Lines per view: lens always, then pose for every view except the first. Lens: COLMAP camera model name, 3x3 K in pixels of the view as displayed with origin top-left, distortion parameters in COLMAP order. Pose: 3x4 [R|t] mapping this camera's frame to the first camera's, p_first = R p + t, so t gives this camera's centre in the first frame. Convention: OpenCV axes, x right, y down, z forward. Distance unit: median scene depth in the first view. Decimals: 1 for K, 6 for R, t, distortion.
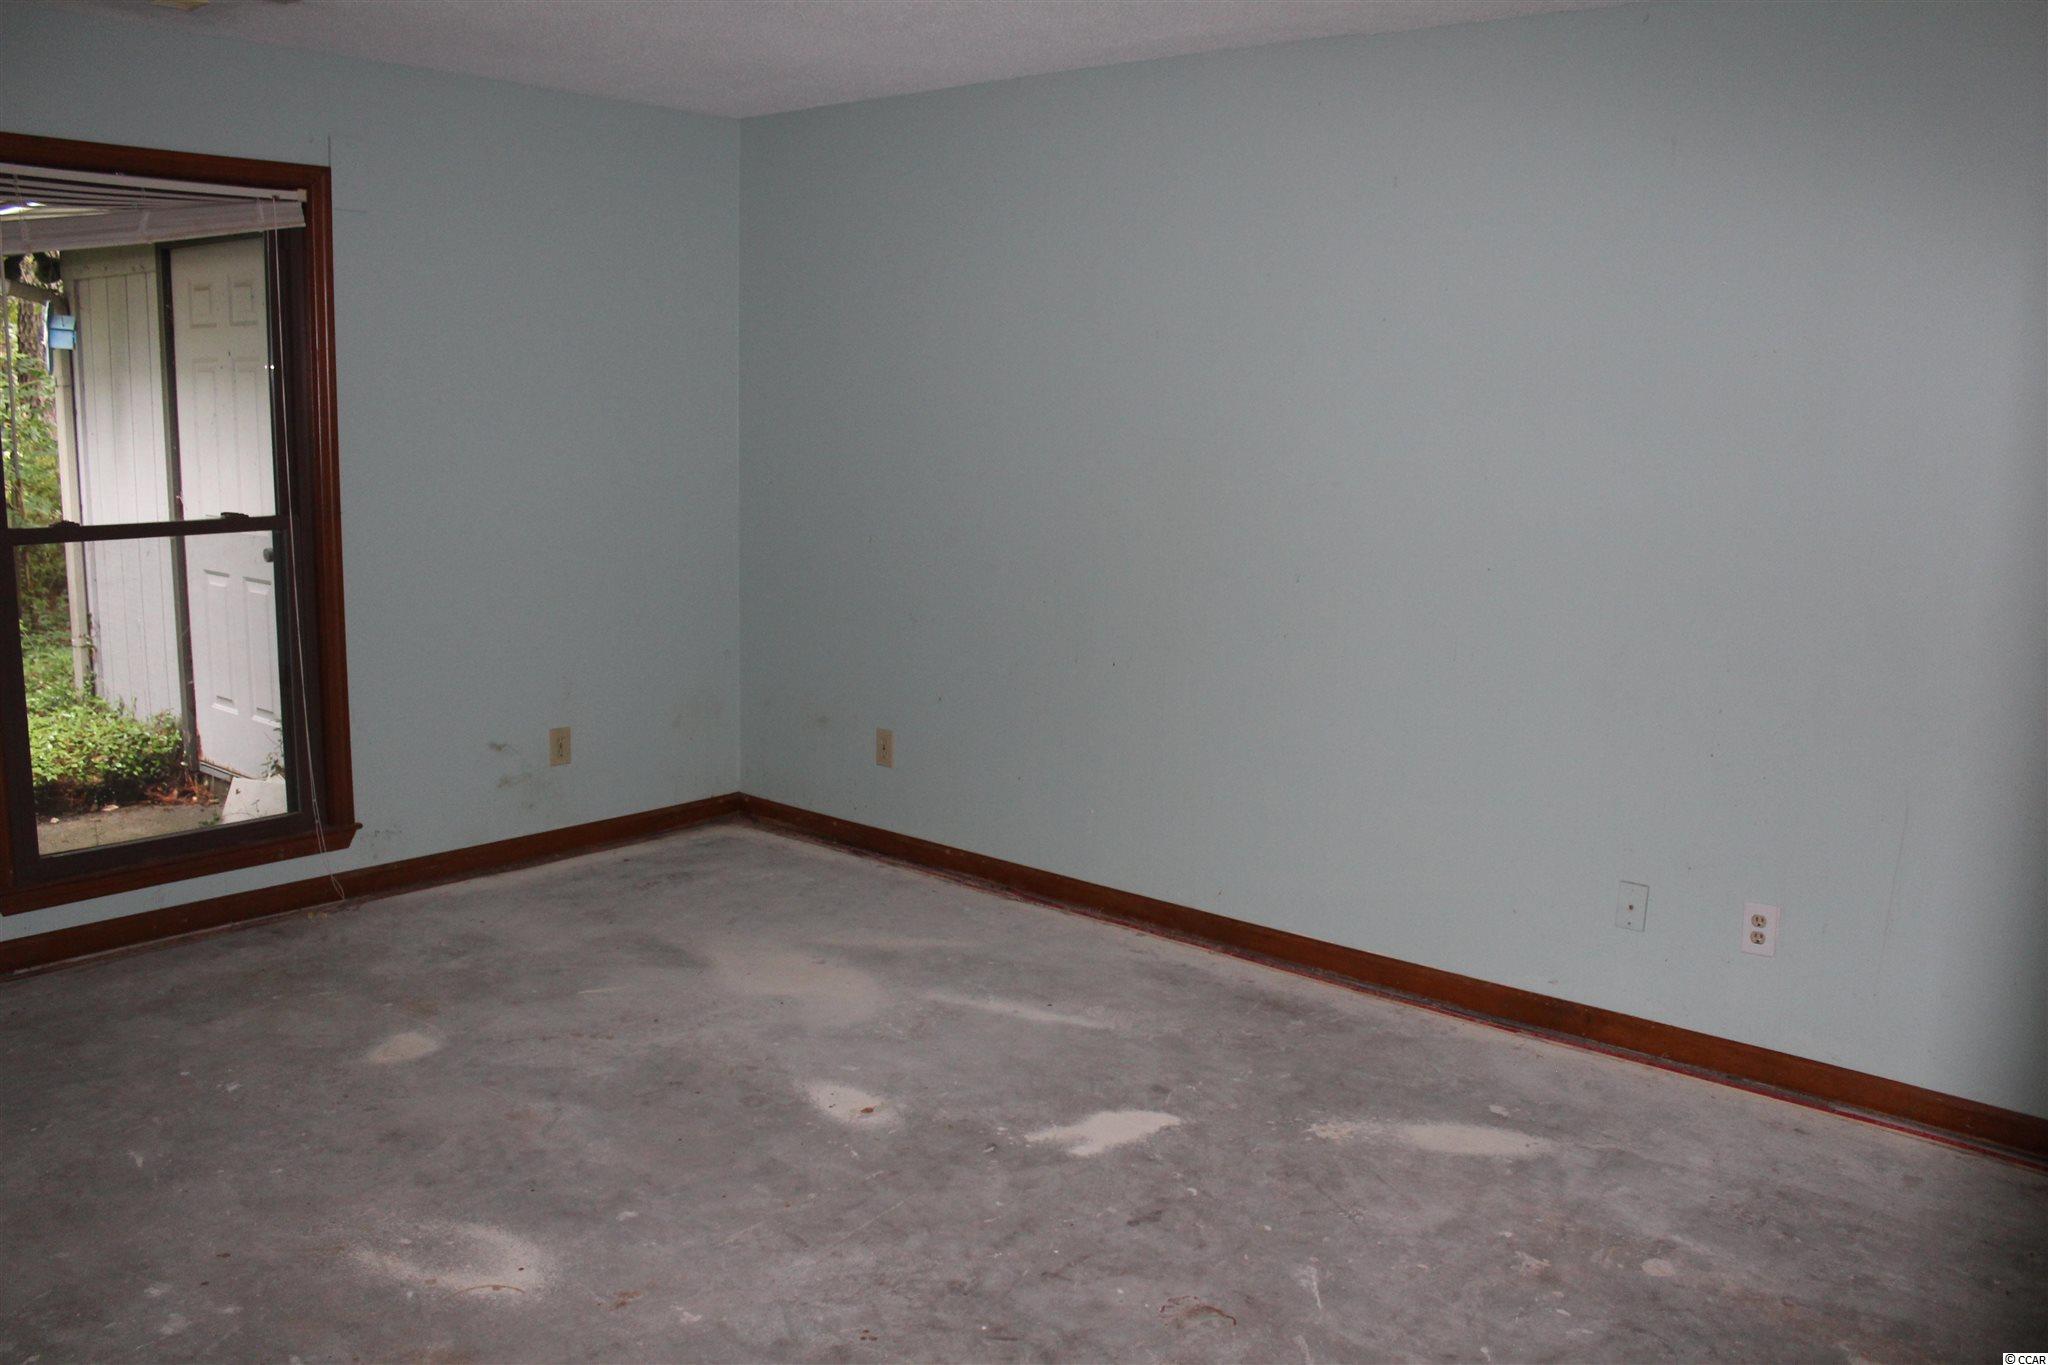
lens RADIAL K [[1704.9, 0, 1024.0], [0, 1704.9, 675.8], [0, 0, 1]] dist [-0.150668, 0.135204]
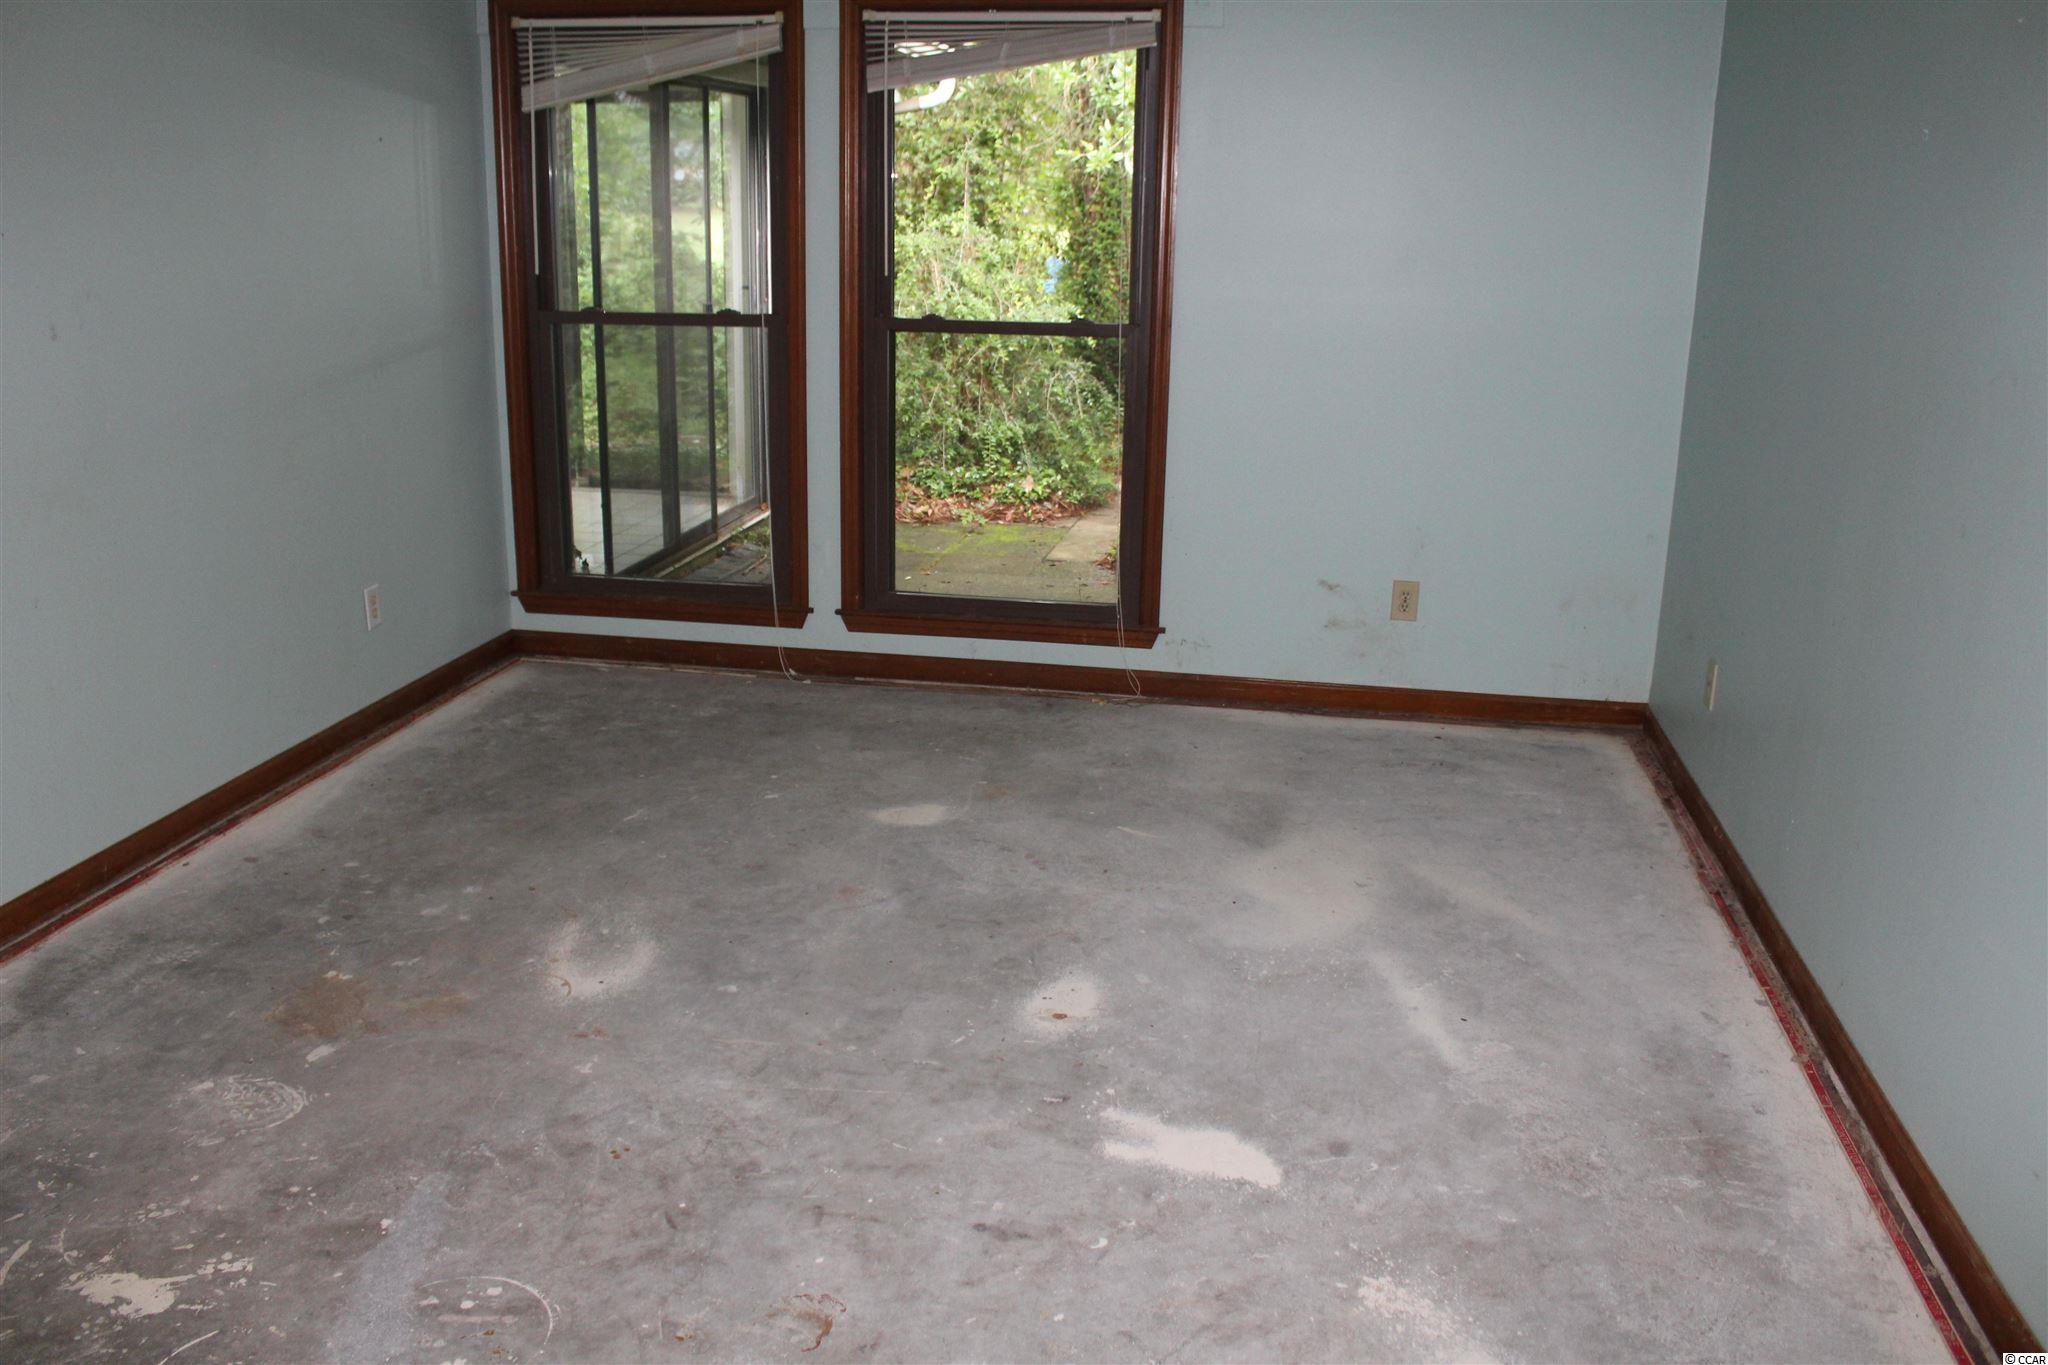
lens RADIAL K [[1704.9, 0, 1010.6], [0, 1704.9, 685.5], [0, 0, 1]] dist [-0.150668, 0.135204]
pose [[0.515303, 0.230288, -0.825488, 0.548072], [-0.145952, 0.972731, 0.180255, -0.068278], [0.844489, 0.027596, 0.534862, 0.440039]]
